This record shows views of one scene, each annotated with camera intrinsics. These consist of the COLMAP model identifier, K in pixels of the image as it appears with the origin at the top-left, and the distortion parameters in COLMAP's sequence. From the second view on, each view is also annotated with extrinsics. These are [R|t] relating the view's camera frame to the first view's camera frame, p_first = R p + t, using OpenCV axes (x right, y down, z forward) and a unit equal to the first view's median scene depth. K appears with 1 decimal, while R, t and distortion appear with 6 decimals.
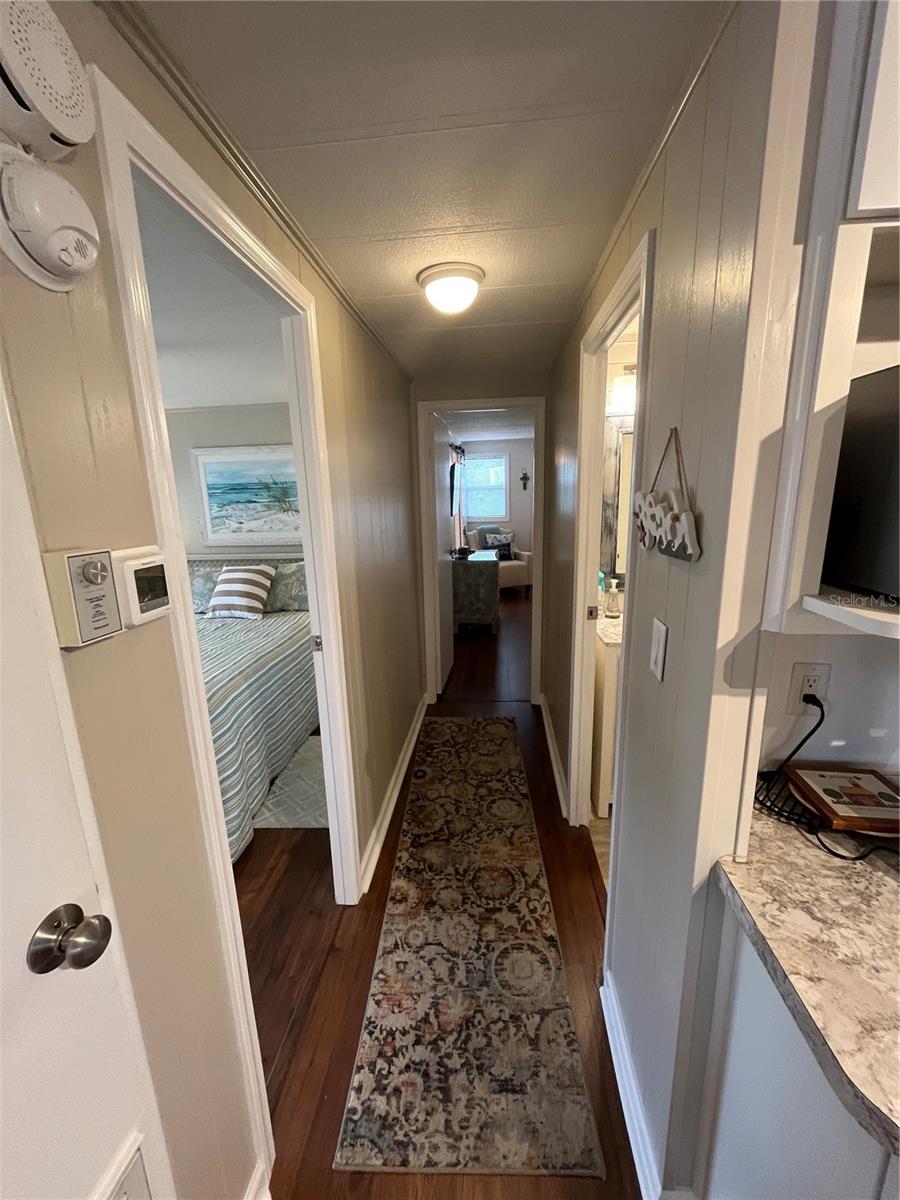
lens RADIAL K [[486.7, 0, 450.0], [0, 486.7, 601.5], [0, 0, 1]] dist [-0.003396, 0.000110]
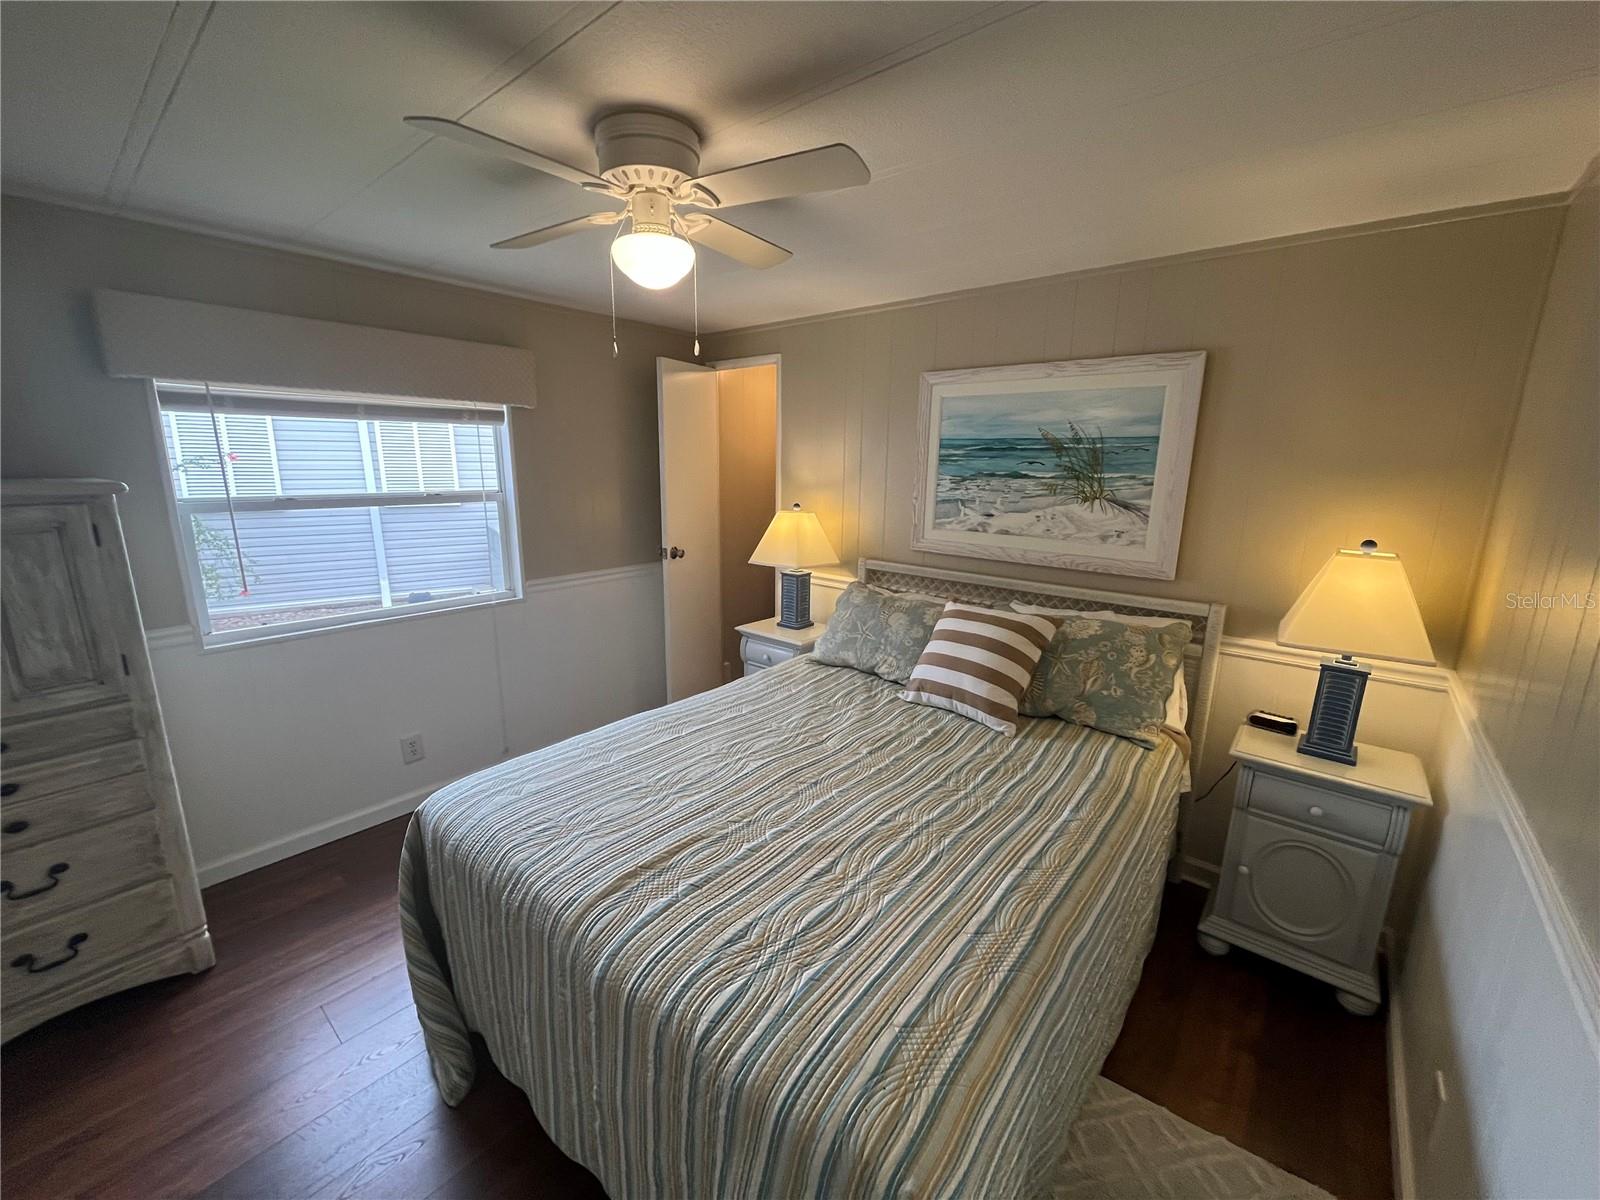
lens RADIAL K [[649.0, 0, 798.4], [0, 649.0, 599.6], [0, 0, 1]] dist [-0.003396, 0.000110]
pose [[0.823752, 0.160122, -0.543869, -0.212988], [-0.159286, 0.986014, 0.049038, -0.076783], [0.544115, 0.046236, 0.837736, 0.326475]]
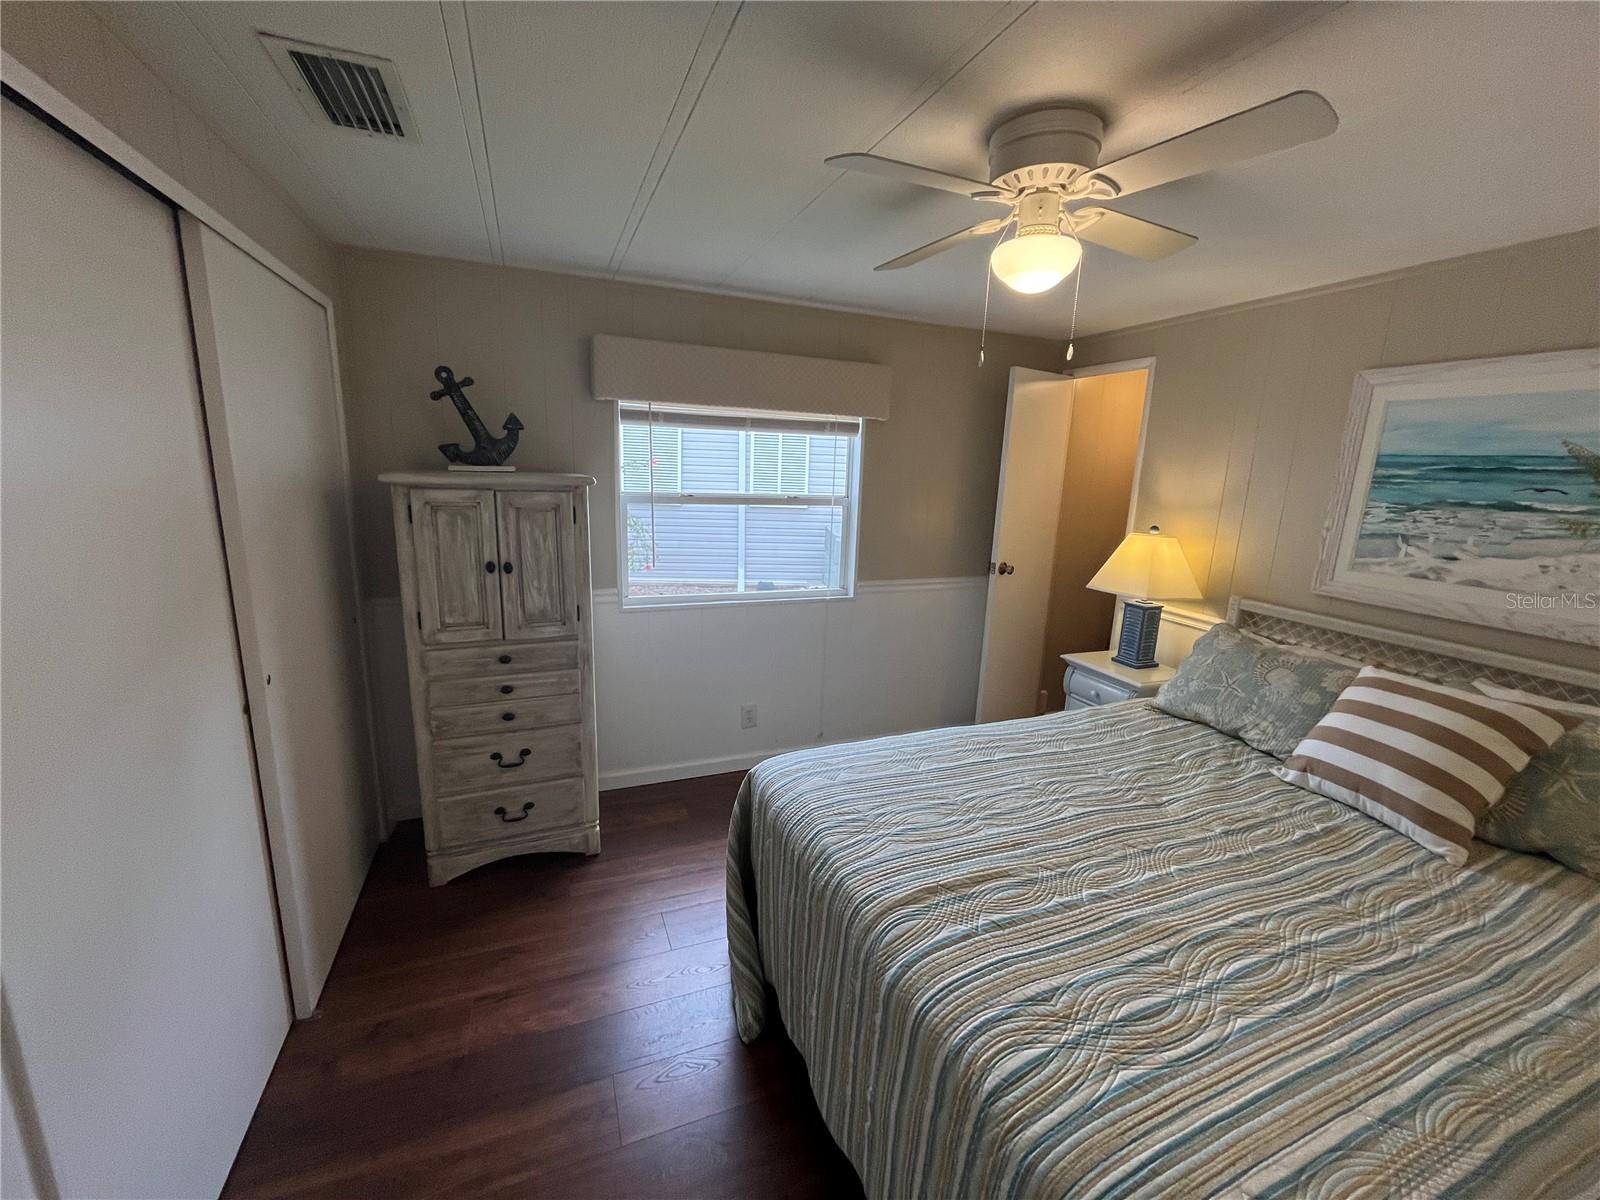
lens RADIAL K [[649.0, 0, 795.4], [0, 649.0, 598.6], [0, 0, 1]] dist [-0.003396, 0.000110]
pose [[0.457017, 0.228083, -0.859717, -0.226645], [-0.241222, 0.962122, 0.127020, -0.073749], [0.856124, 0.149332, 0.494724, 0.323039]]
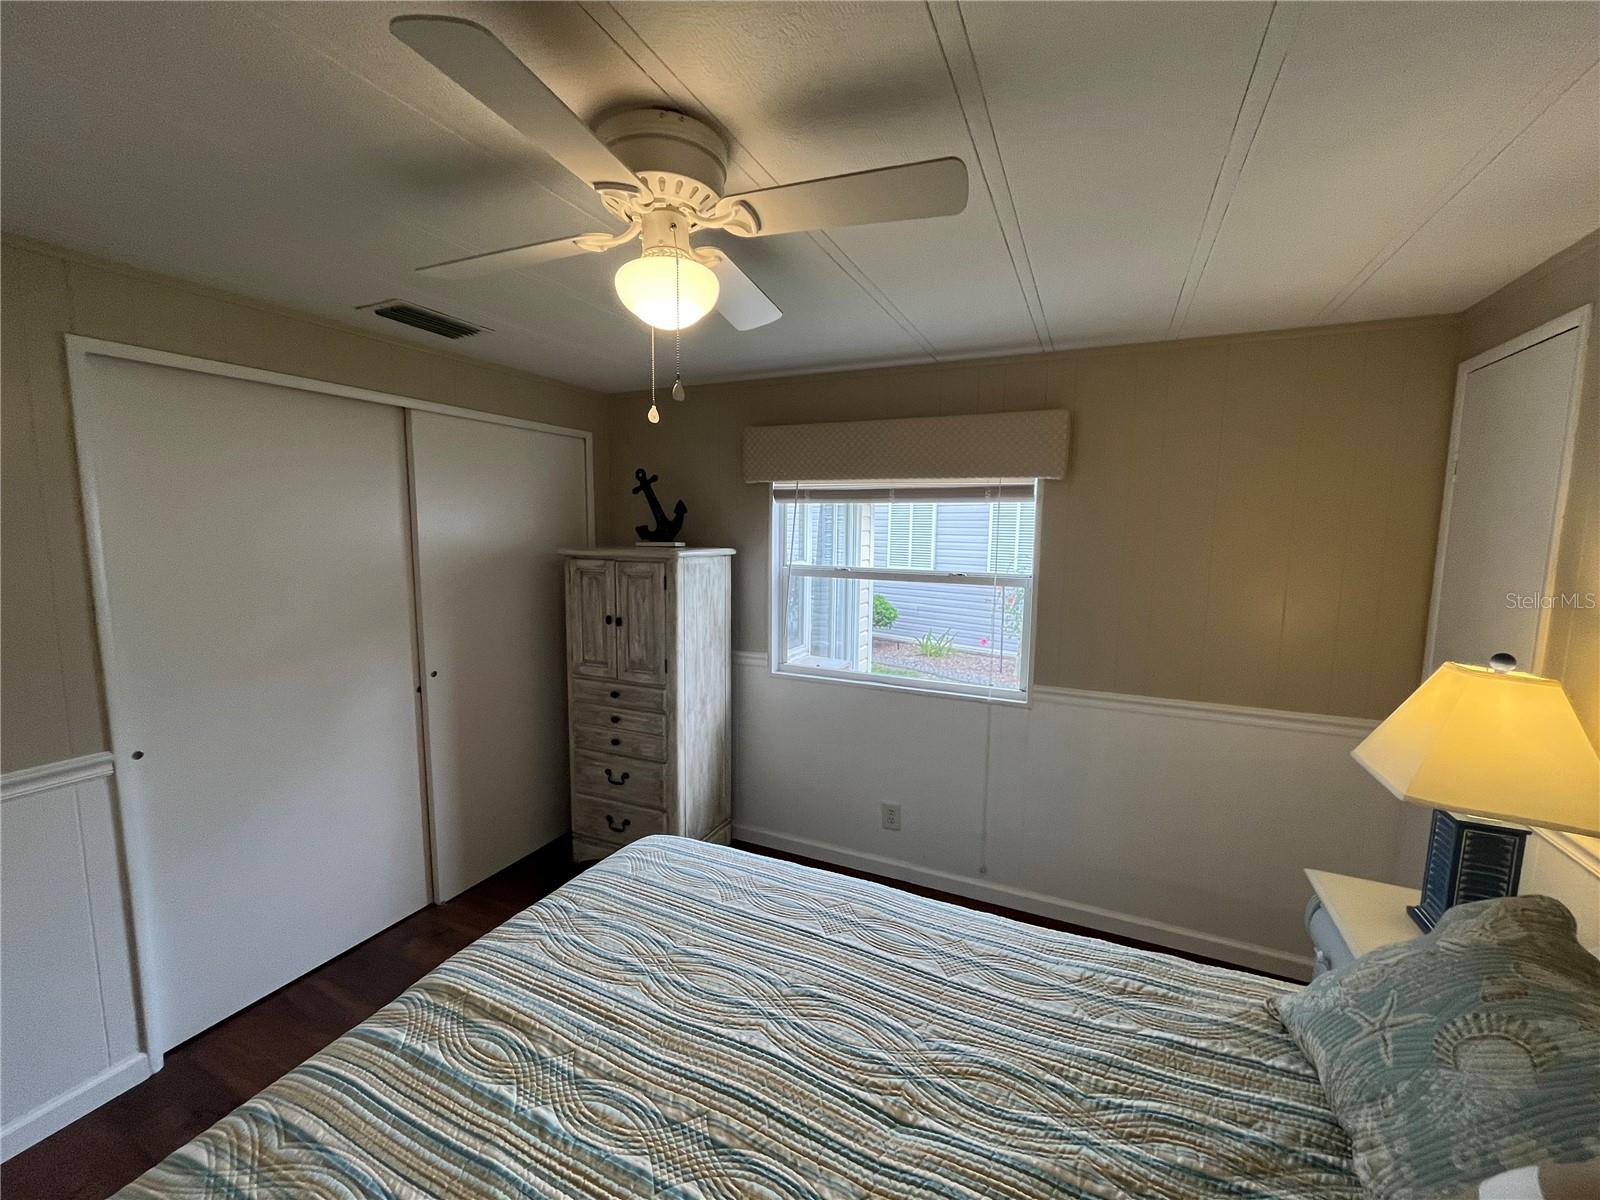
lens RADIAL K [[649.0, 0, 802.3], [0, 649.0, 597.2], [0, 0, 1]] dist [-0.003396, 0.000110]
pose [[-0.339761, 0.129848, -0.931505, -0.242724], [-0.204964, 0.956396, 0.208077, -0.178920], [0.917906, 0.261622, -0.298332, 0.760383]]
